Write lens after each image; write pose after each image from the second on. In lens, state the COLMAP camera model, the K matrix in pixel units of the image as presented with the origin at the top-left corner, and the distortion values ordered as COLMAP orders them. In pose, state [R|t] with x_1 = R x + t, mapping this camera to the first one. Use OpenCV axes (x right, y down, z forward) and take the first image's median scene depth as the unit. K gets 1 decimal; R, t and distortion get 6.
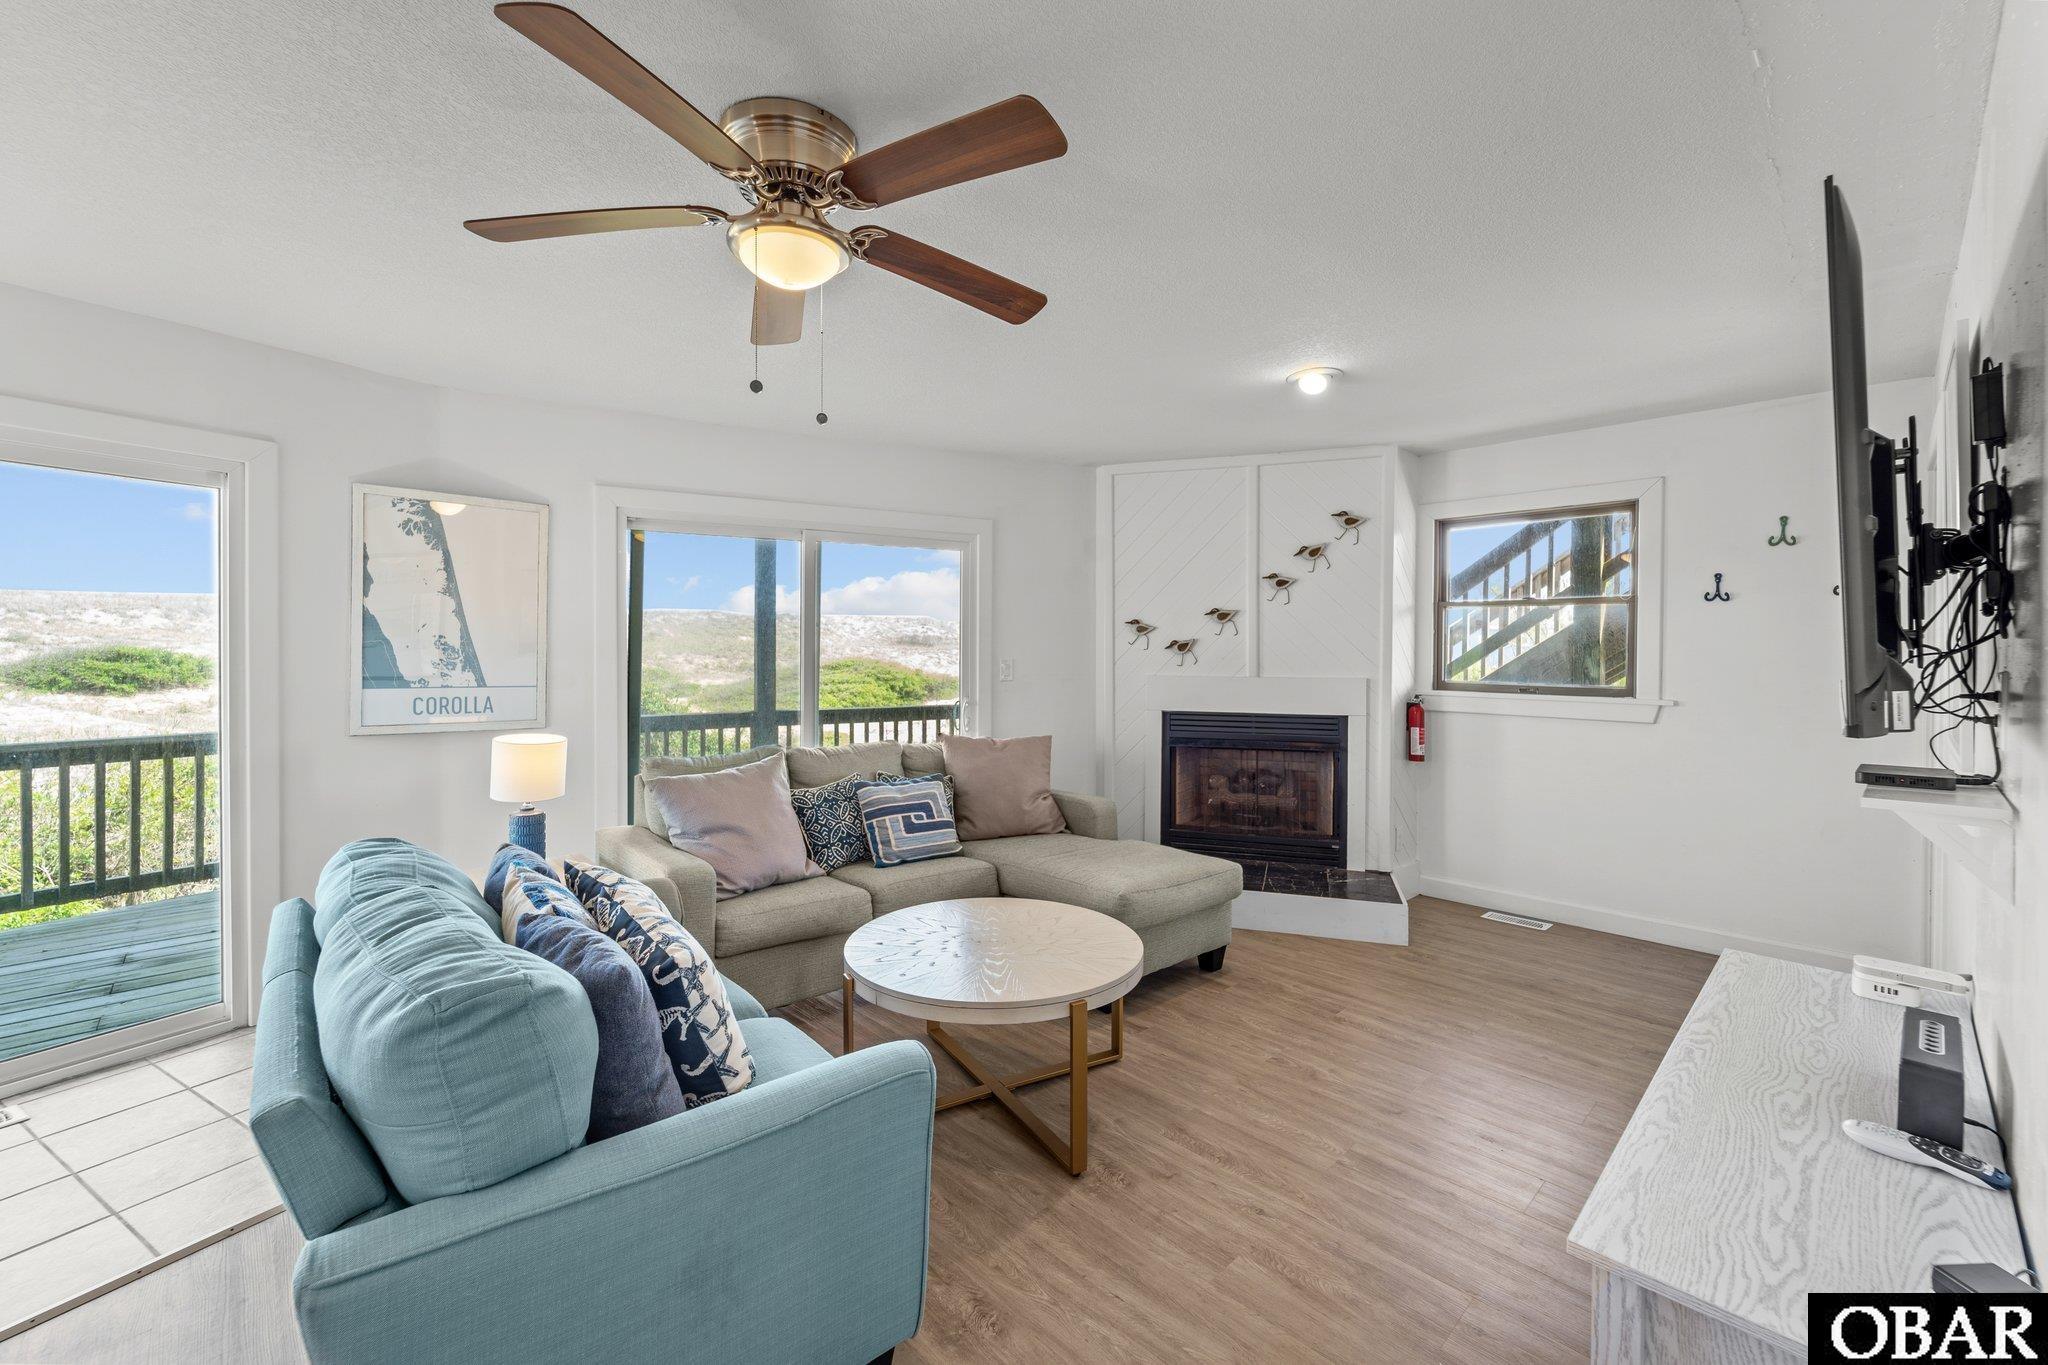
lens RADIAL K [[832.2, 0, 1029.4], [0, 832.2, 653.8], [0, 0, 1]] dist [0.000054, -0.002310]
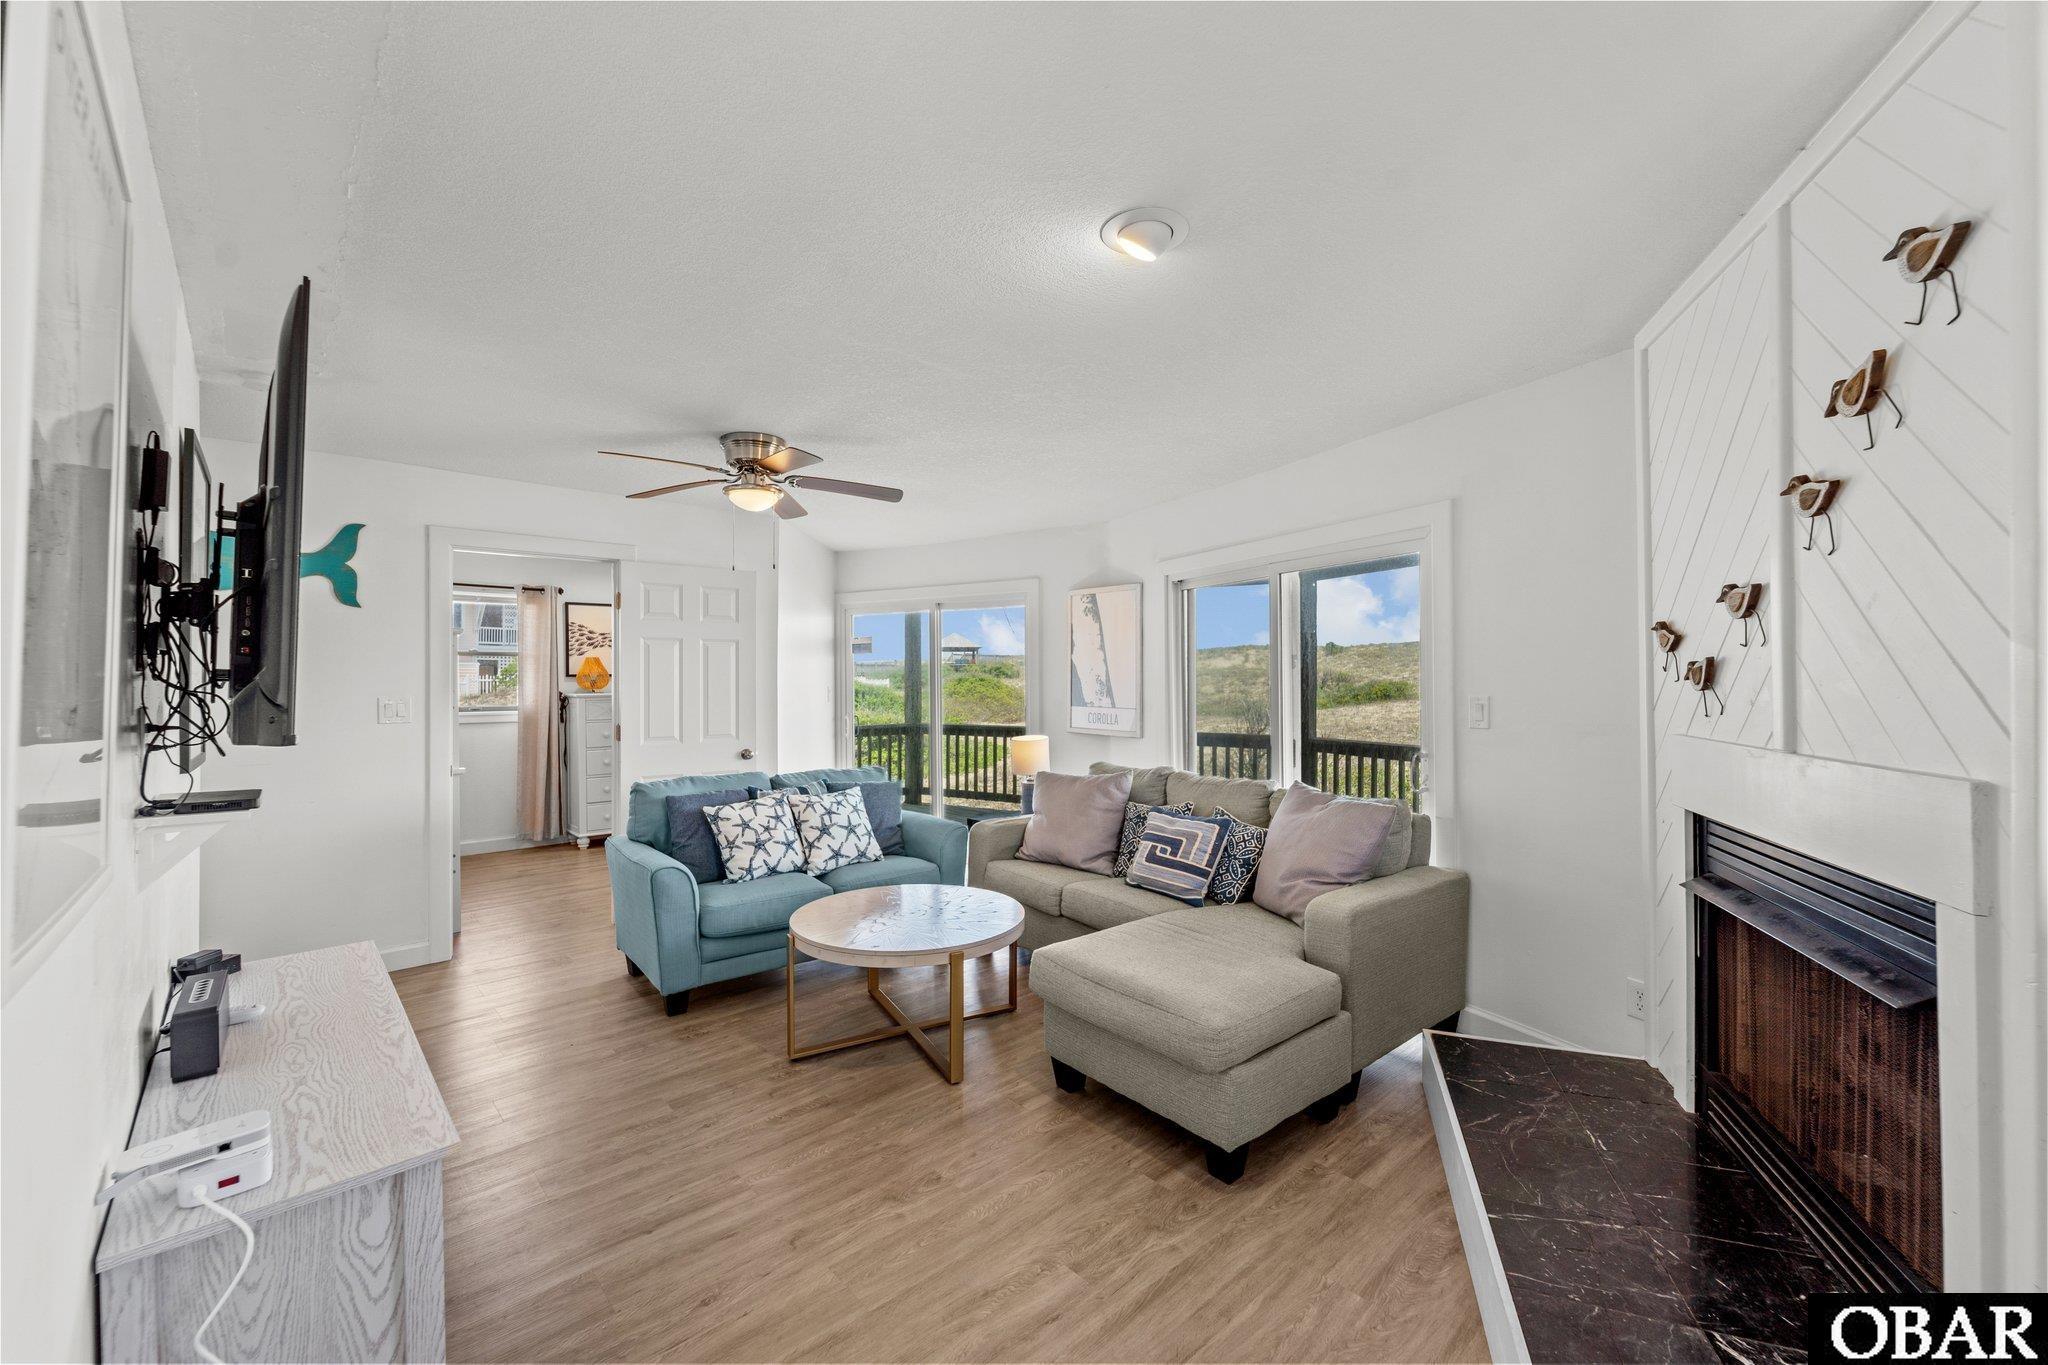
lens RADIAL K [[822.8, 0, 1025.3], [0, 822.8, 672.5], [0, 0, 1]] dist [0.000483, -0.000685]
pose [[-0.022819, -0.014714, -0.999631, 0.907600], [-0.001285, 0.999891, -0.014688, -0.003785], [0.999739, 0.000950, -0.022835, 0.897328]]
